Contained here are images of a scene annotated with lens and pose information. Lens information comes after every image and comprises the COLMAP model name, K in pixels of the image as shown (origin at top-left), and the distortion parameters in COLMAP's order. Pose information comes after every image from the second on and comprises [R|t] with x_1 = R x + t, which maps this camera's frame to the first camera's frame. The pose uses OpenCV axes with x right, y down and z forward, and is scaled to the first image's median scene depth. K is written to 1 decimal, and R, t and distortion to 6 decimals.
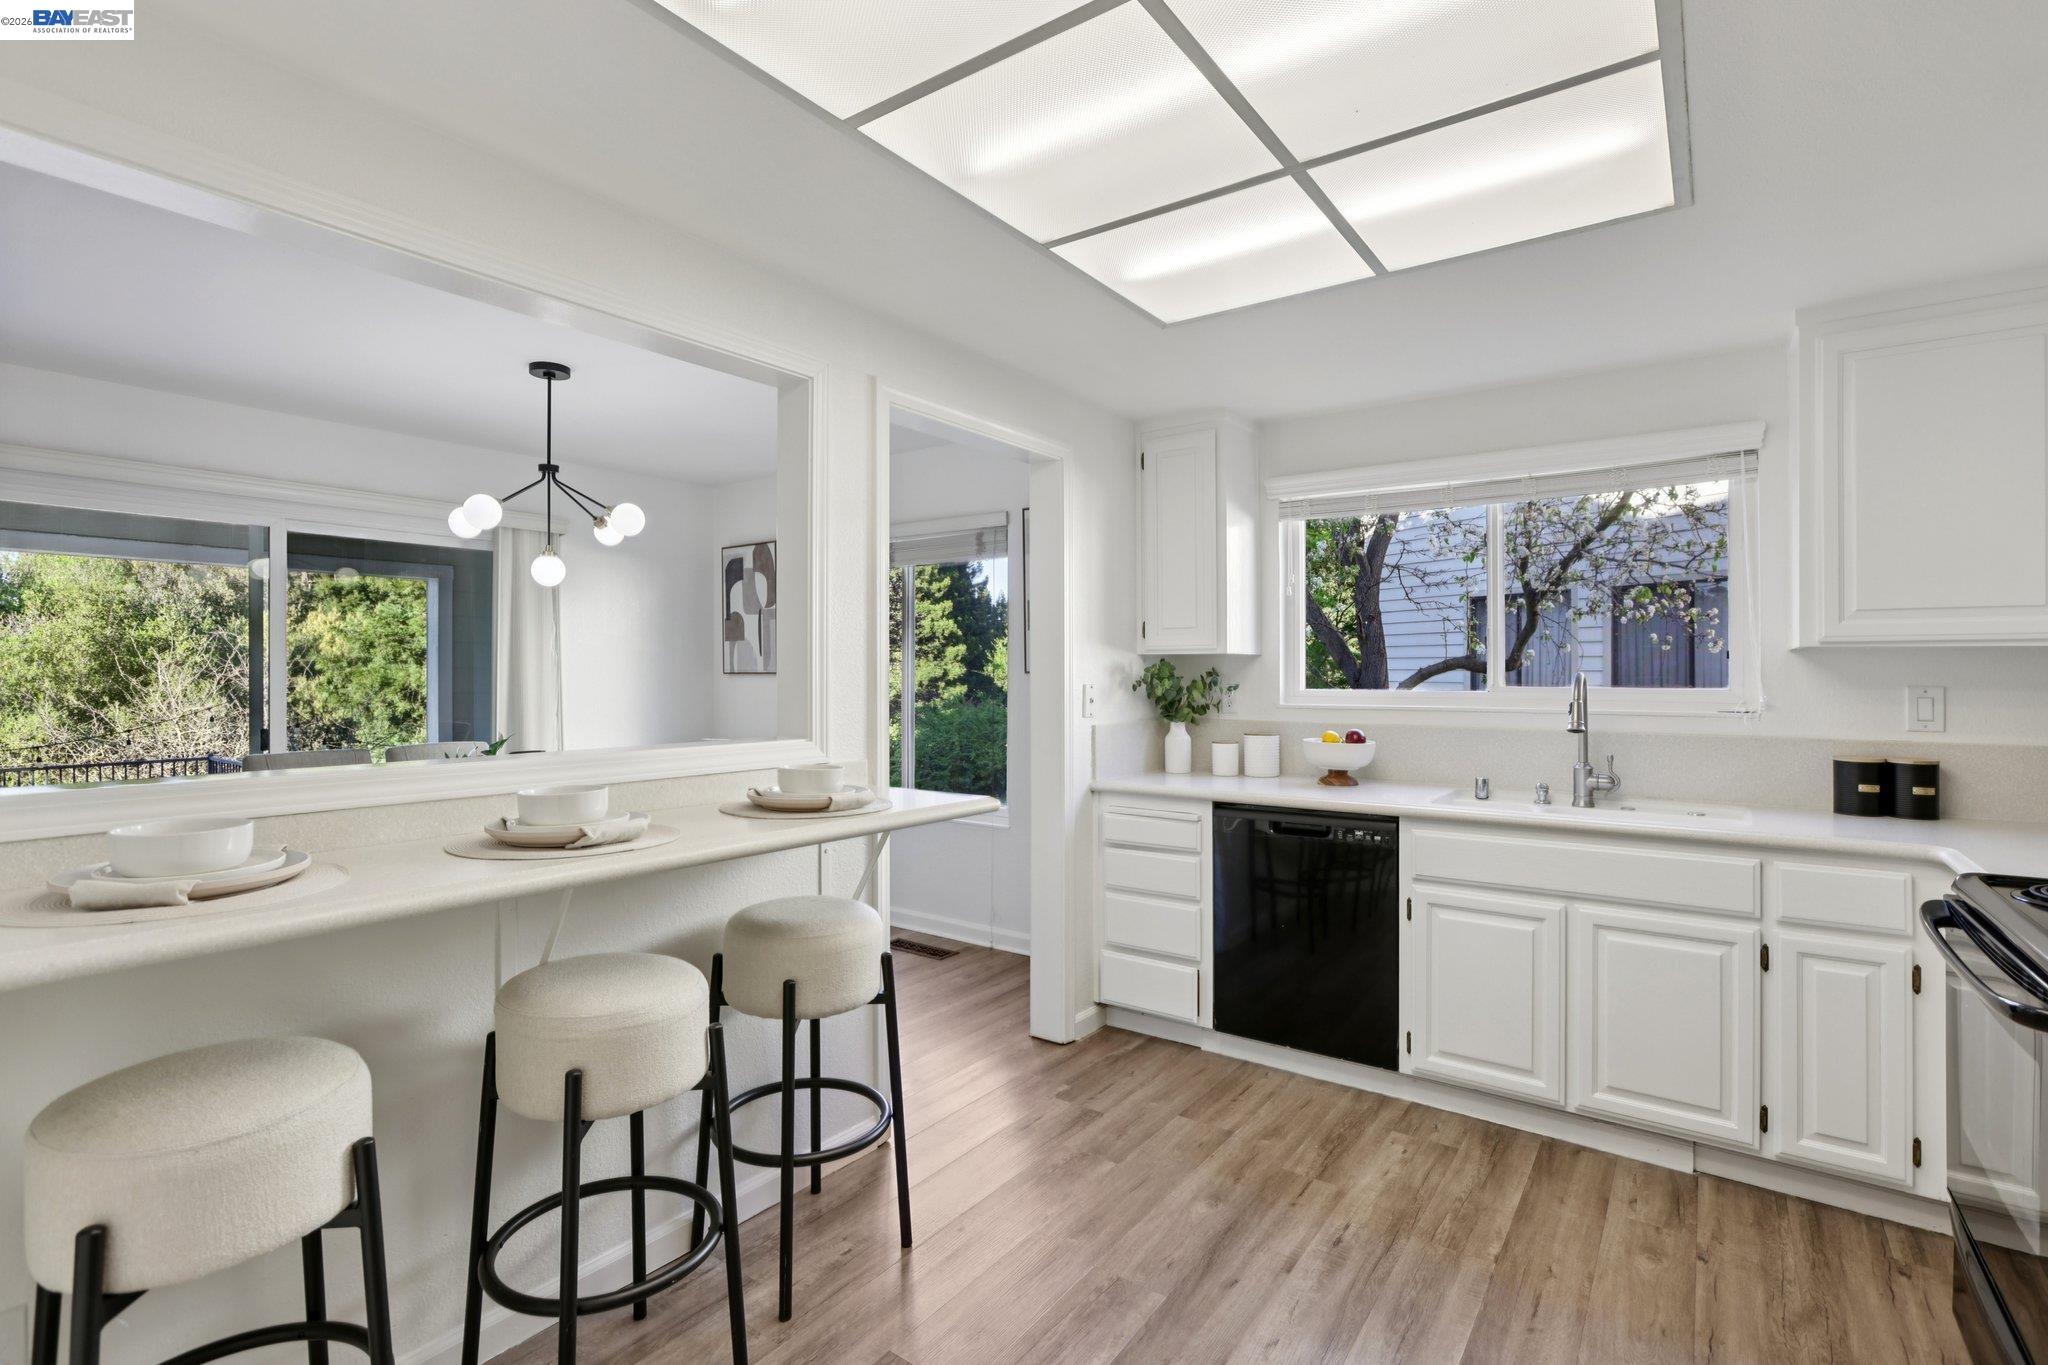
lens RADIAL K [[956.6, 0, 1024.0], [0, 956.6, 682.5], [0, 0, 1]] dist [-0.002244, 0.000505]
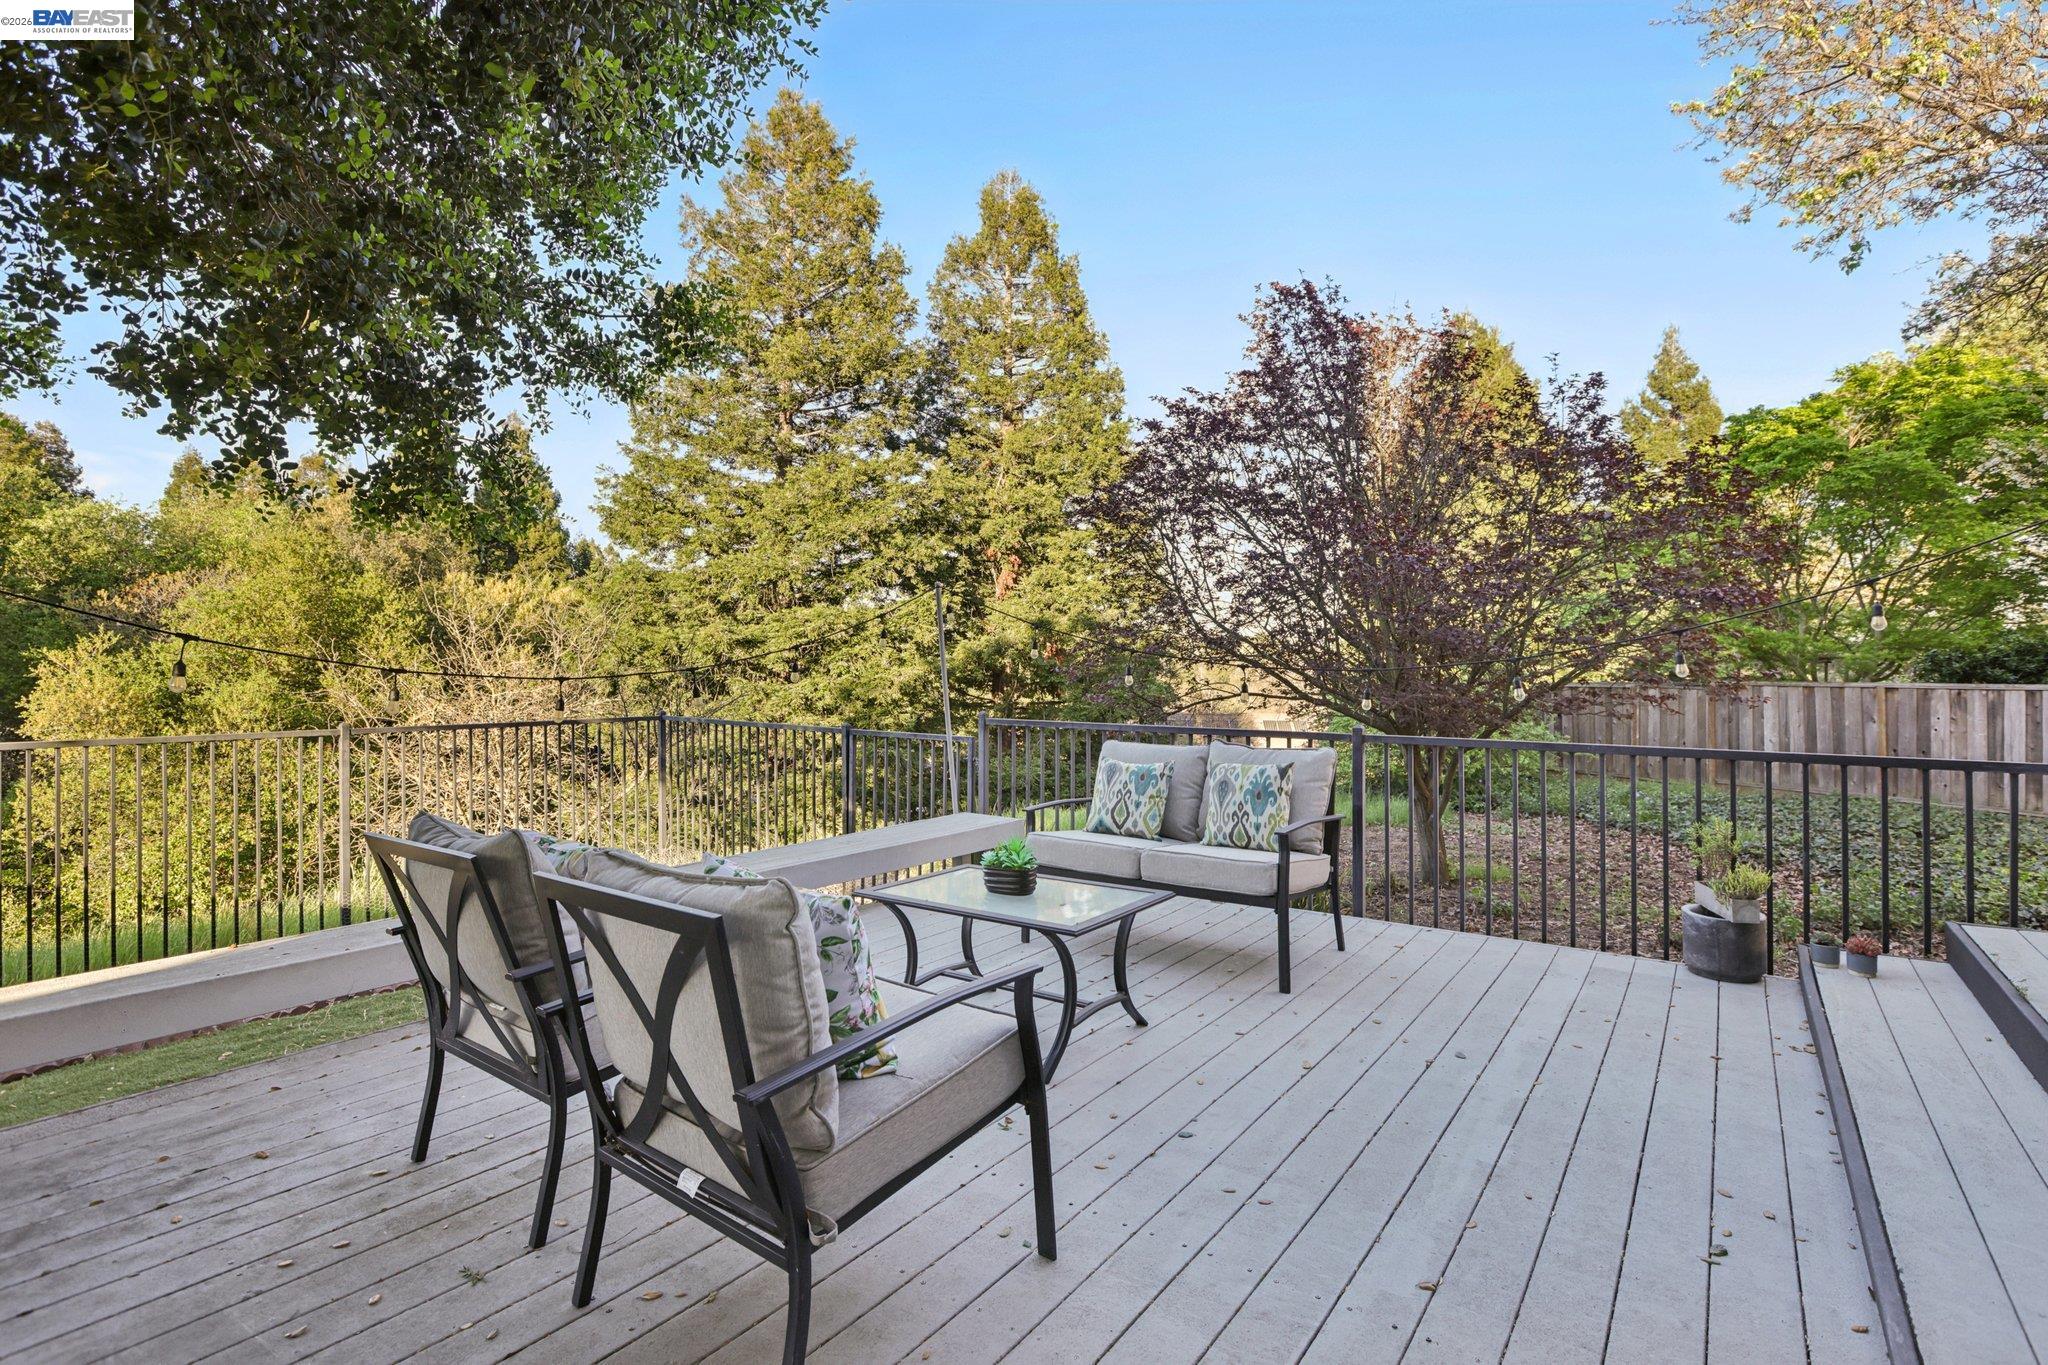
lens RADIAL K [[926.2, 0, 1024.0], [0, 926.2, 682.5], [0, 0, 1]] dist [-0.029143, 0.012478]
pose [[0.999887, 0.004532, -0.014356, -0.938148], [-0.004458, 0.999977, 0.005182, 0.079220], [0.014380, -0.005117, 0.999884, 0.544989]]
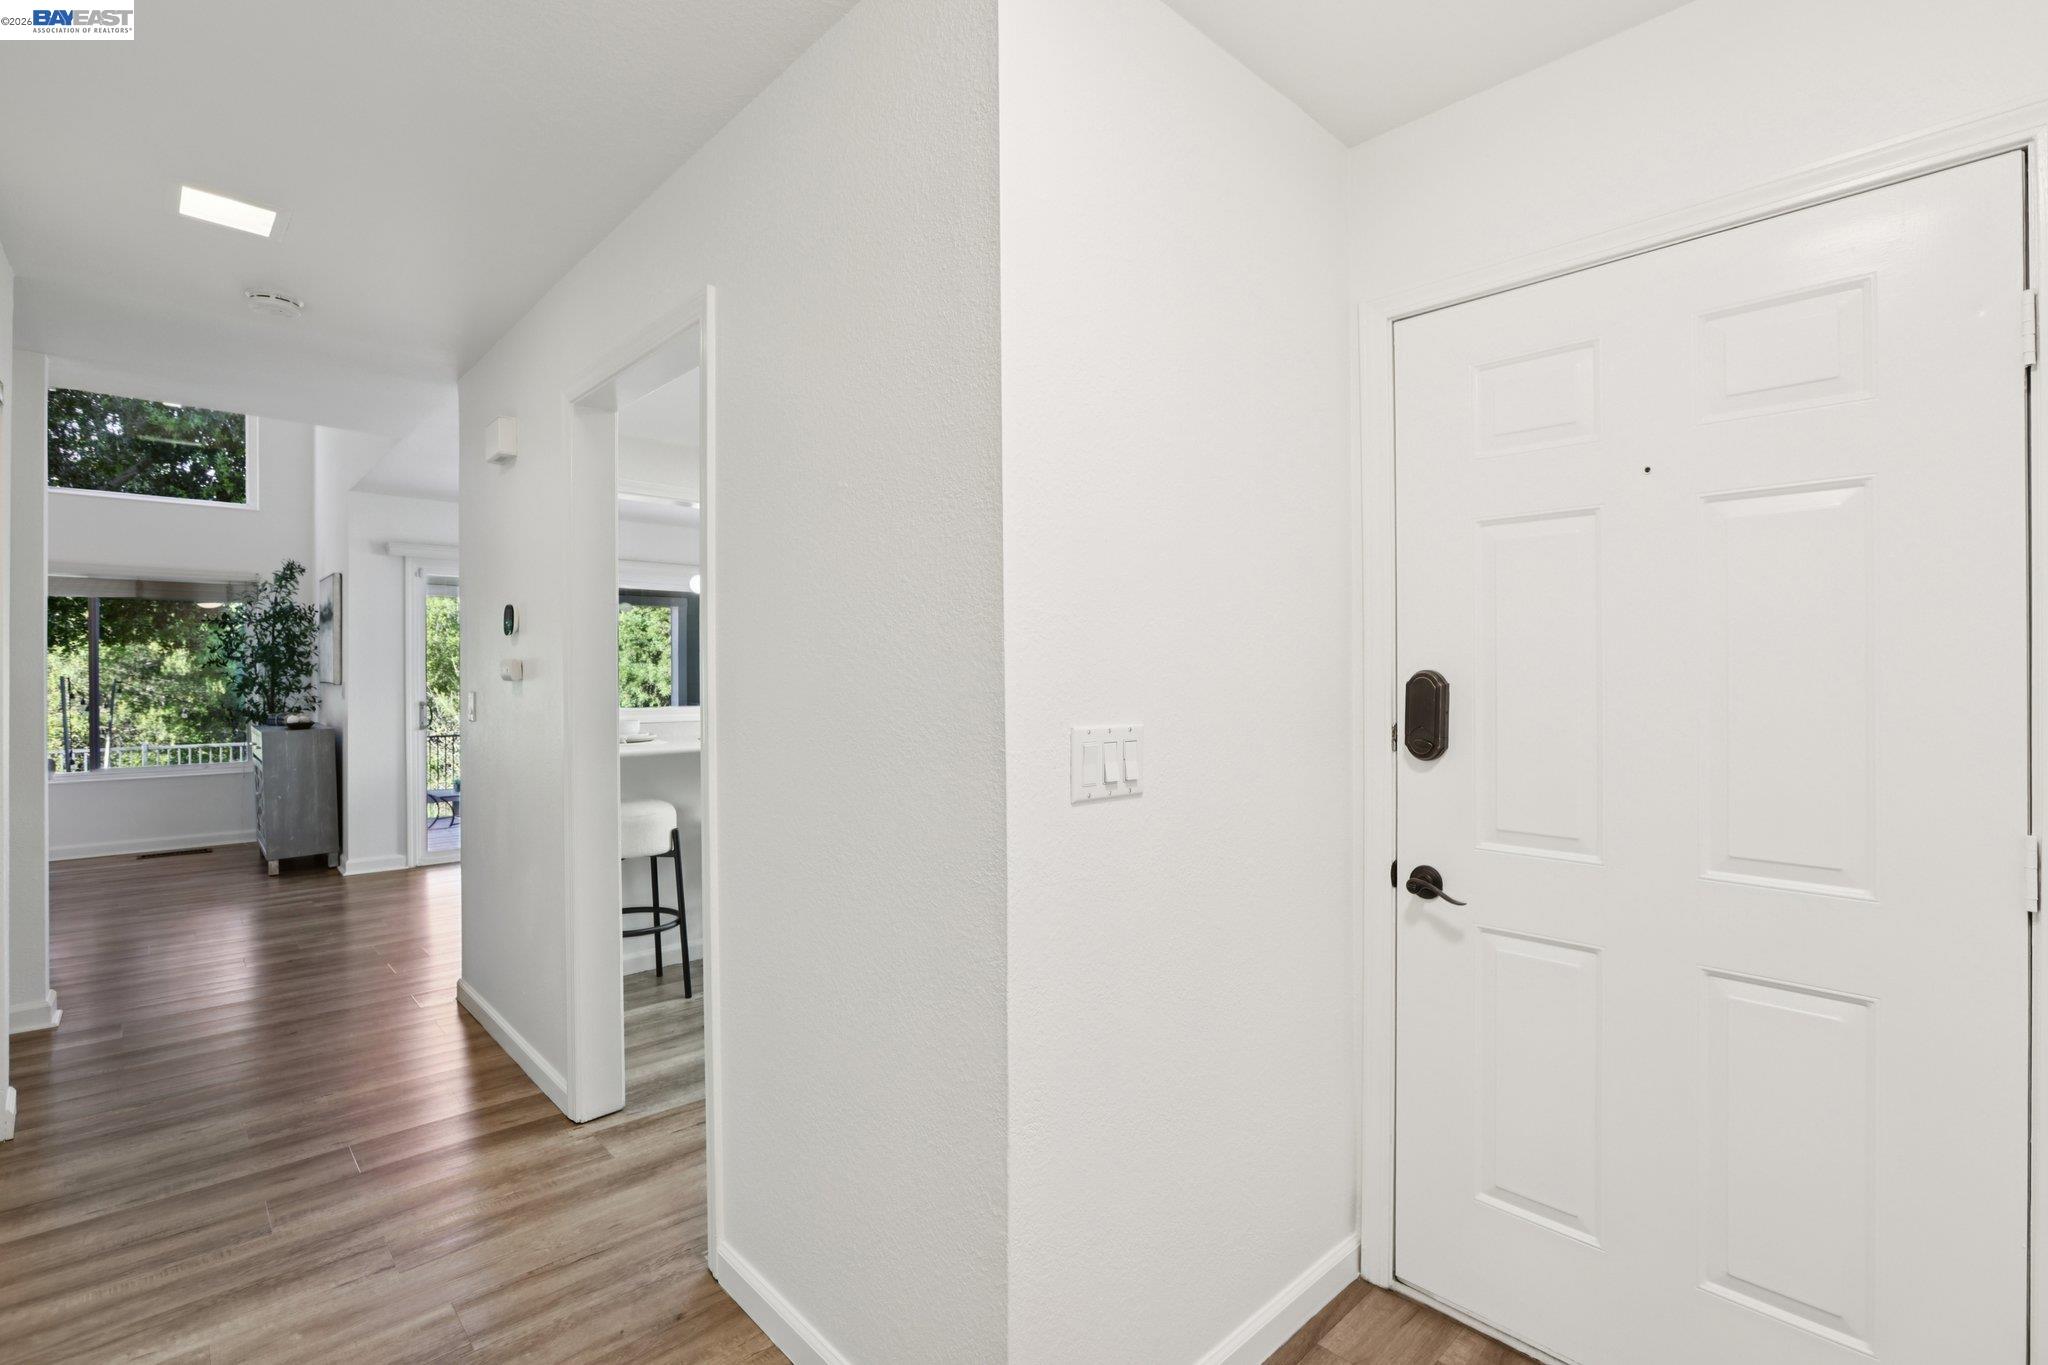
lens RADIAL K [[926.2, 0, 1024.0], [0, 926.2, 682.5], [0, 0, 1]] dist [-0.029143, 0.012478]
pose [[0.984211, 0.003102, -0.176971, 0.148787], [-0.002685, 0.999993, 0.002593, 0.003795], [0.176978, -0.002077, 0.984213, -0.276093]]
